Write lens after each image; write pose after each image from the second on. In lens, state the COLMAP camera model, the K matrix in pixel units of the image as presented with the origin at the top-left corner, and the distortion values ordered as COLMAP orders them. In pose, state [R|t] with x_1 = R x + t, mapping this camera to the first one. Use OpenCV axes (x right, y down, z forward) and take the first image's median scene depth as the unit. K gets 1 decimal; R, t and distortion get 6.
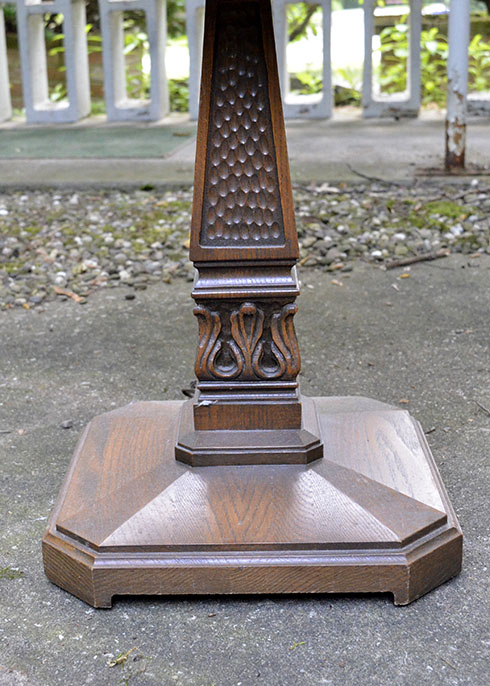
lens RADIAL K [[1192.1, 0, 175.5], [0, 1192.1, 342.8], [0, 0, 1]] dist [-0.048268, -0.143032]
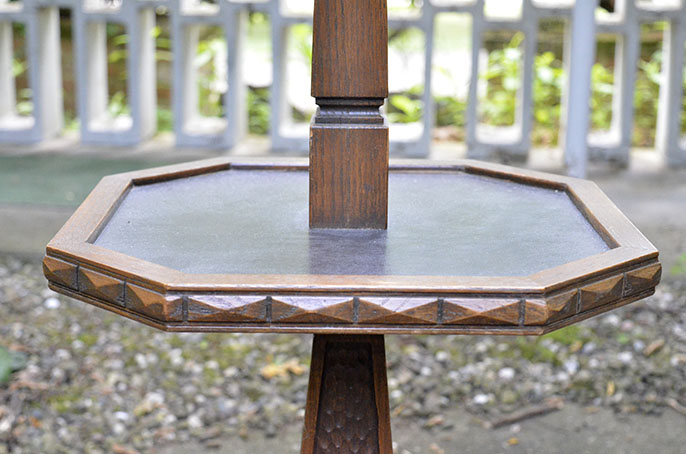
lens RADIAL K [[1385.2, 0, 343.0], [0, 1385.2, 227.0], [0, 0, 1]] dist [0.044298, 0.127536]
pose [[0.996564, 0.040706, 0.072132, -0.013591], [-0.034600, 0.995868, -0.083961, -0.118661], [-0.075252, 0.081177, 0.993855, -0.029505]]
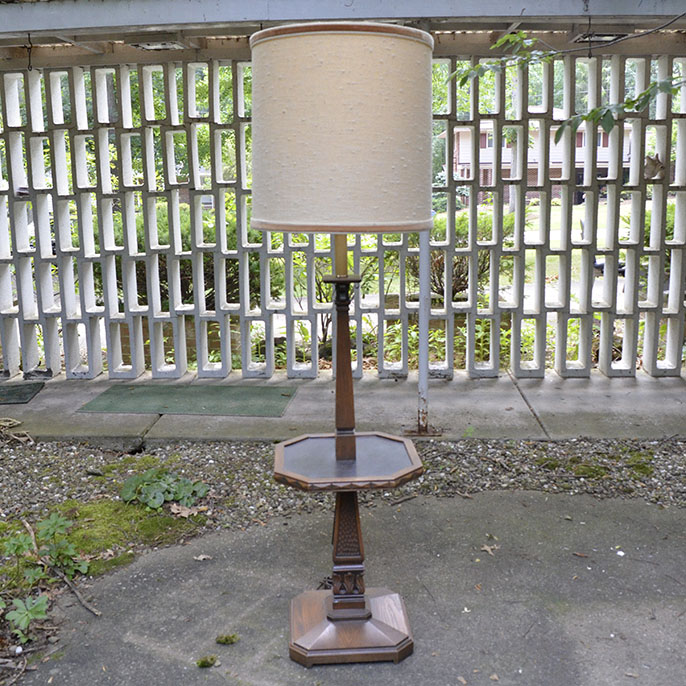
lens RADIAL K [[771.7, 0, 343.0], [0, 771.7, 343.0], [0, 0, 1]] dist [-0.100871, 0.005730]
pose [[0.993869, 0.004850, 0.110459, -0.088169], [0.011165, 0.989529, -0.143901, -0.161539], [-0.110000, 0.144252, 0.983408, -0.538130]]
